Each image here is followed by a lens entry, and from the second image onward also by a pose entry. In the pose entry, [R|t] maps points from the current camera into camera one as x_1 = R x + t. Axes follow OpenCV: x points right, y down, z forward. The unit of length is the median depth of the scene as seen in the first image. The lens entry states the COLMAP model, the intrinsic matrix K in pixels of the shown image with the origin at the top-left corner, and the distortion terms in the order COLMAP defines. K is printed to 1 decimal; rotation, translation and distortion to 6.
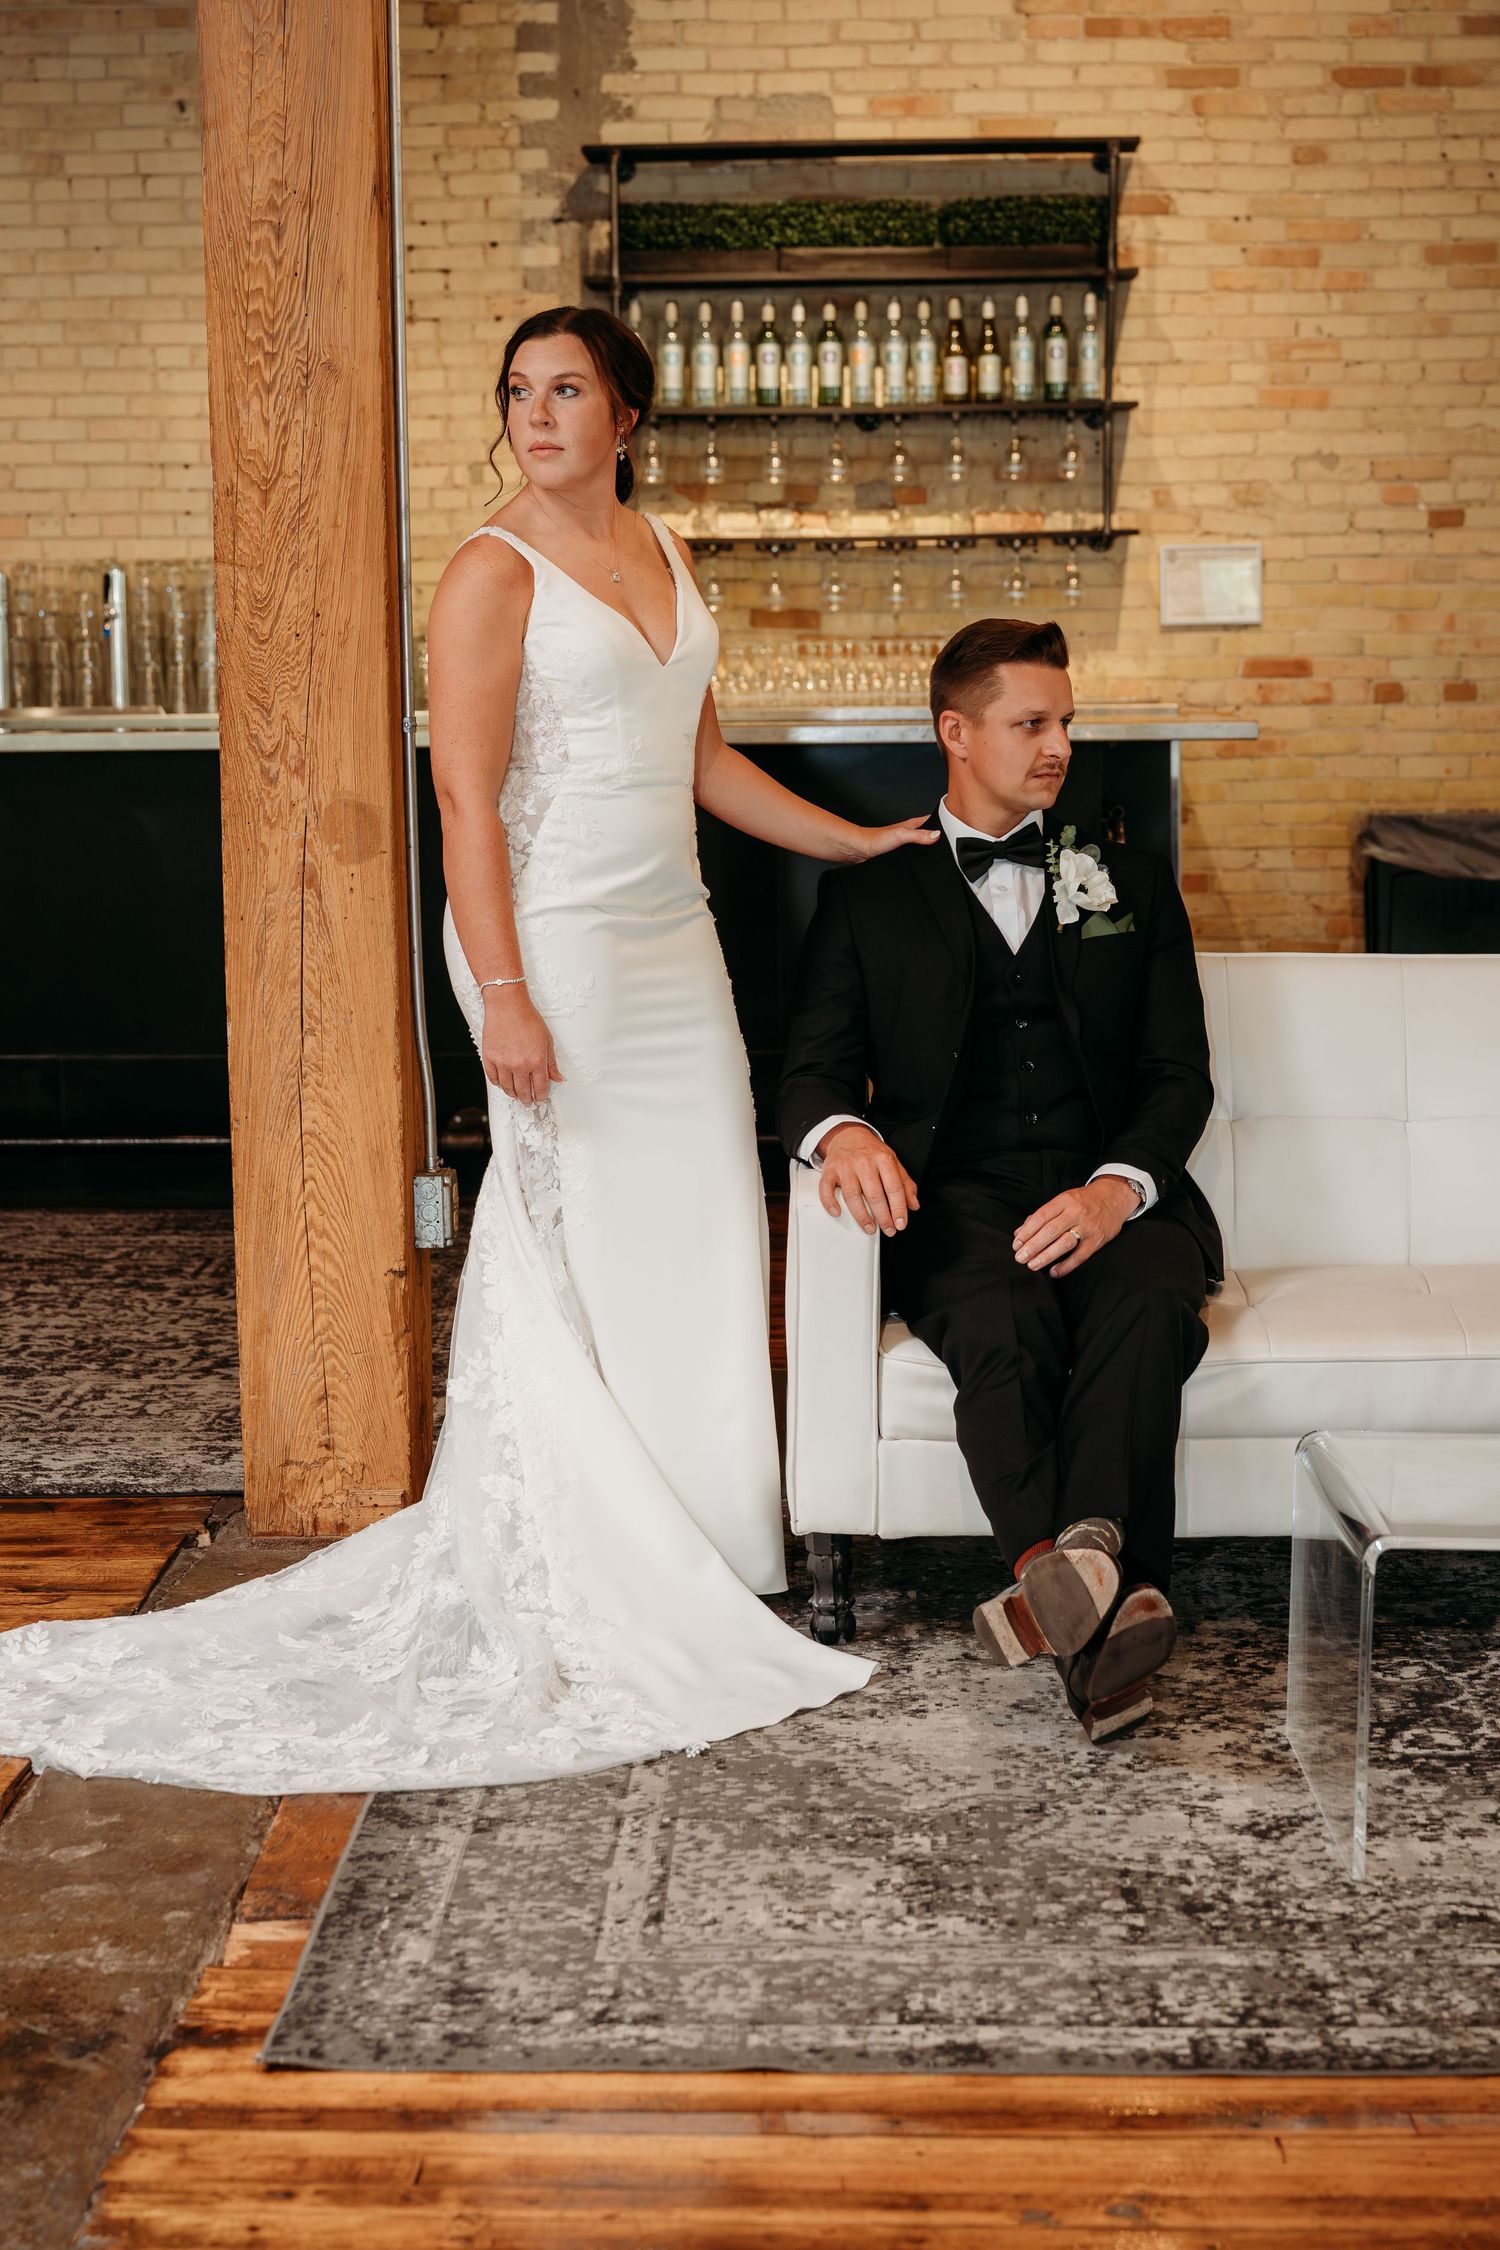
lens RADIAL K [[3757.7, 0, 749.5], [0, 3757.7, 1122.8], [0, 0, 1]] dist [0.045059, 0.000000]
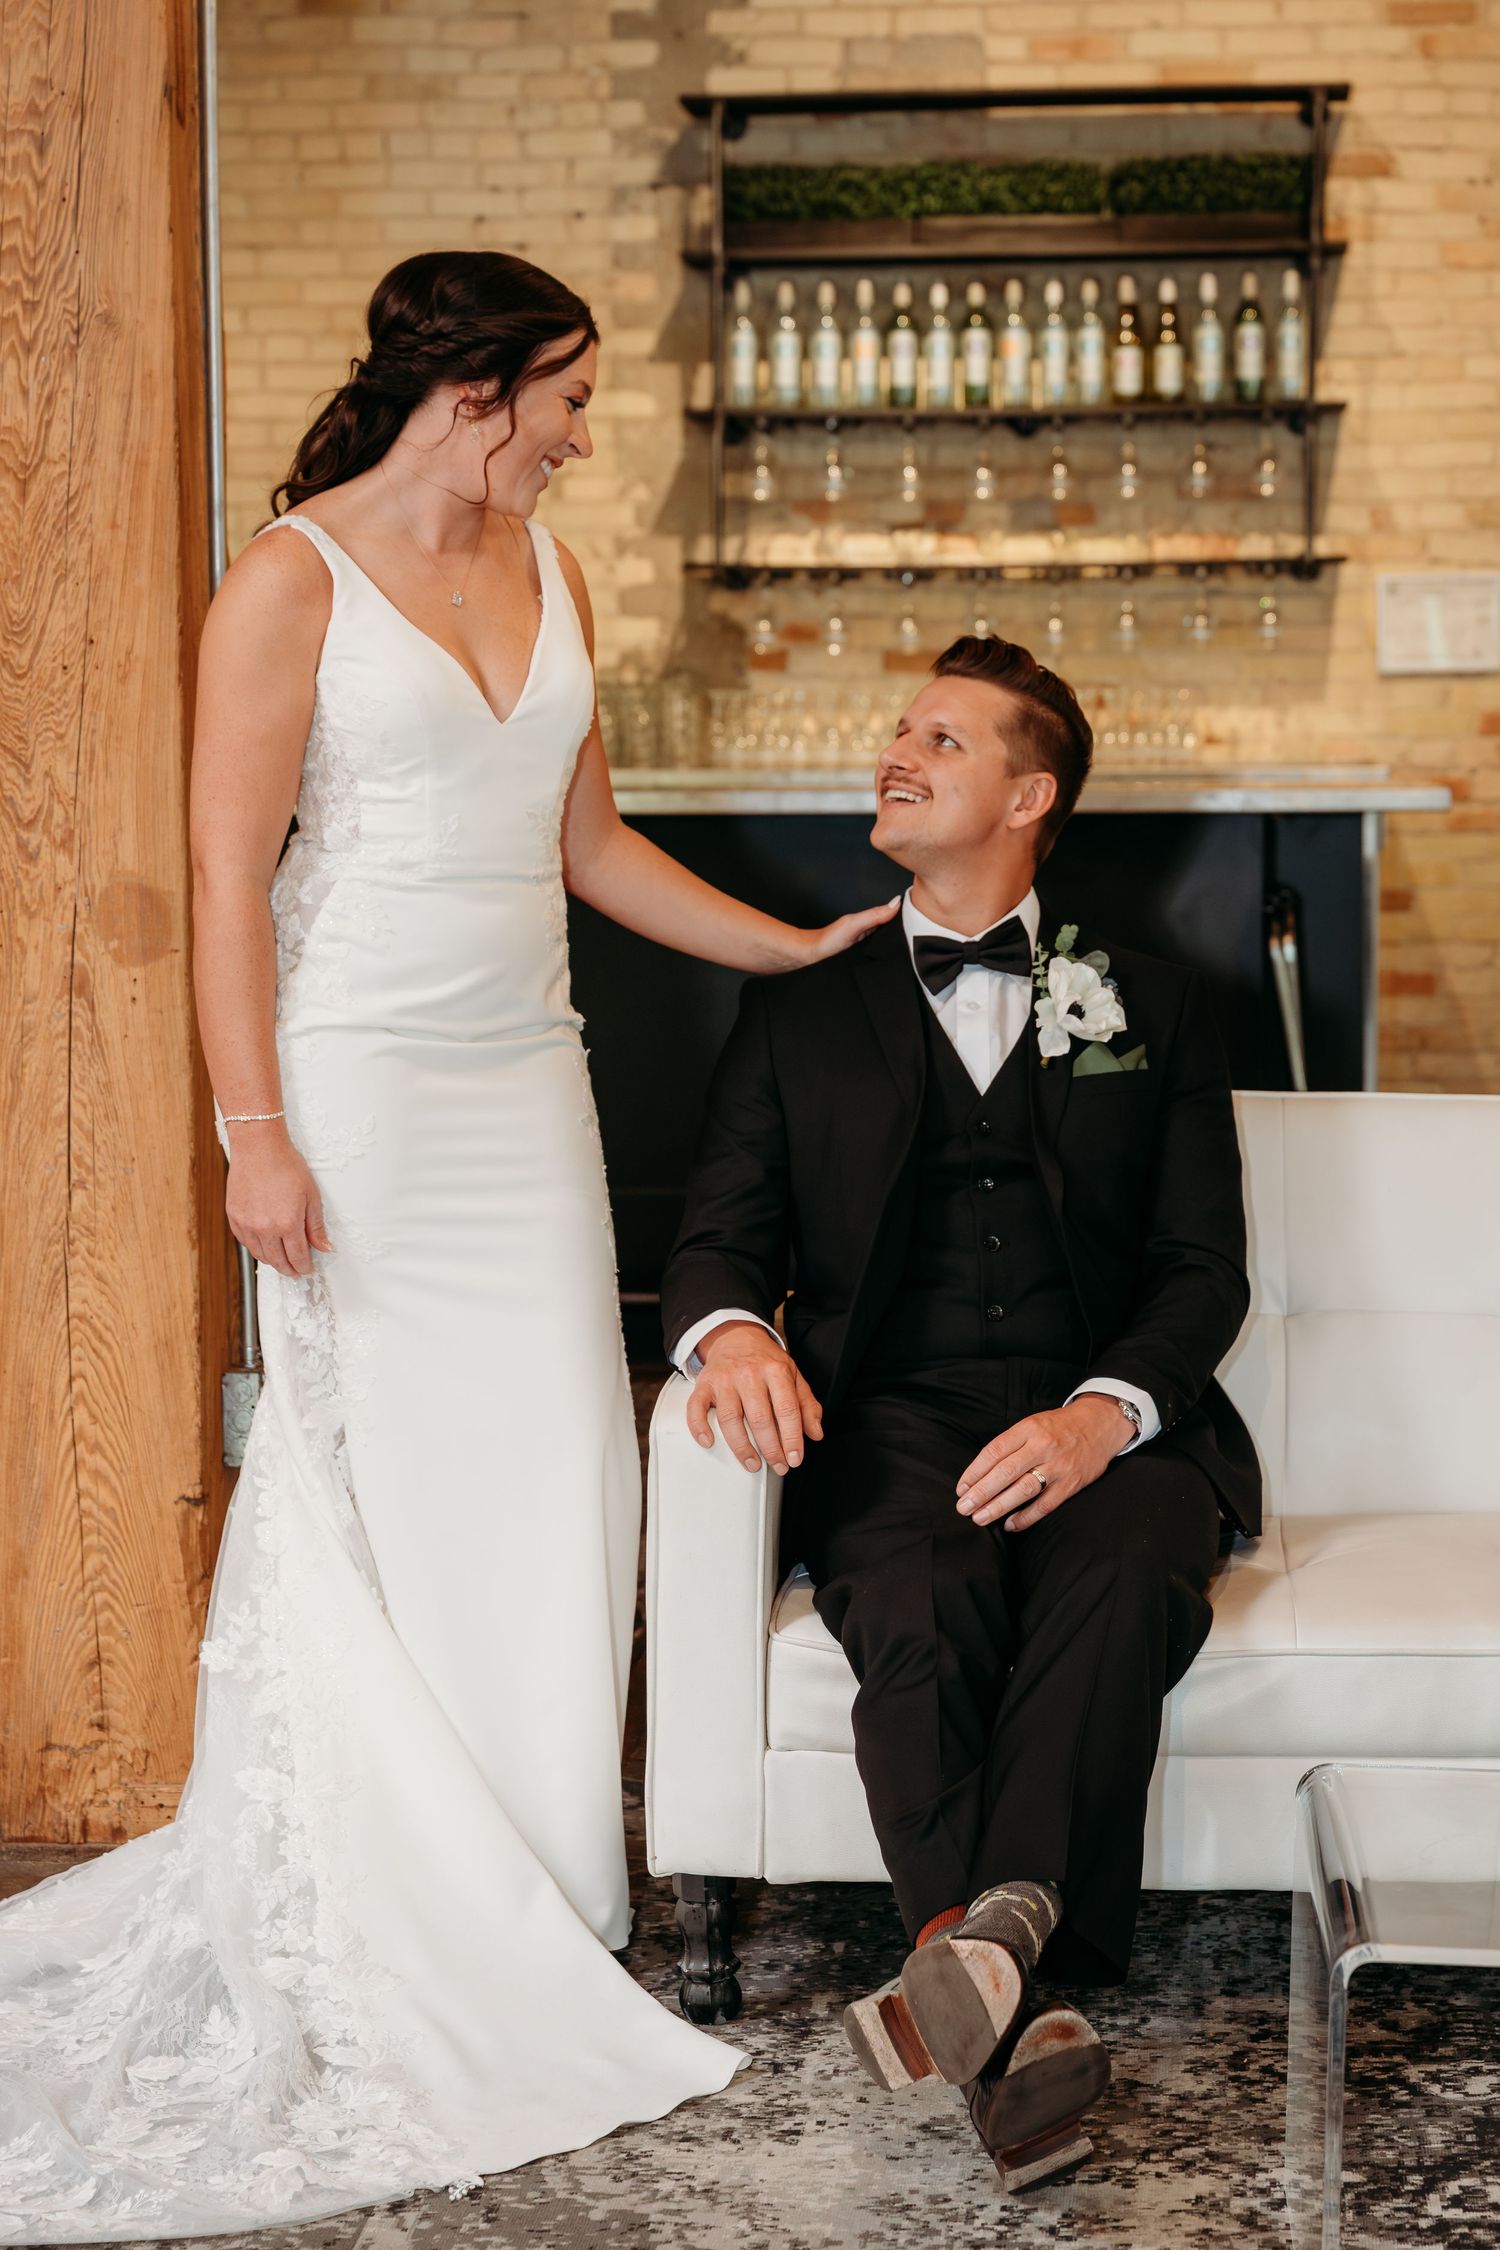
lens RADIAL K [[4334.4, 0, 750.8], [0, 4334.4, 1127.4], [0, 0, 1]] dist [0.028995, 0.000000]
pose [[0.998428, 0.010499, -0.055054, 0.069519], [-0.012019, 0.999554, -0.027340, -0.013524], [0.054742, 0.027959, 0.998109, 0.128461]]
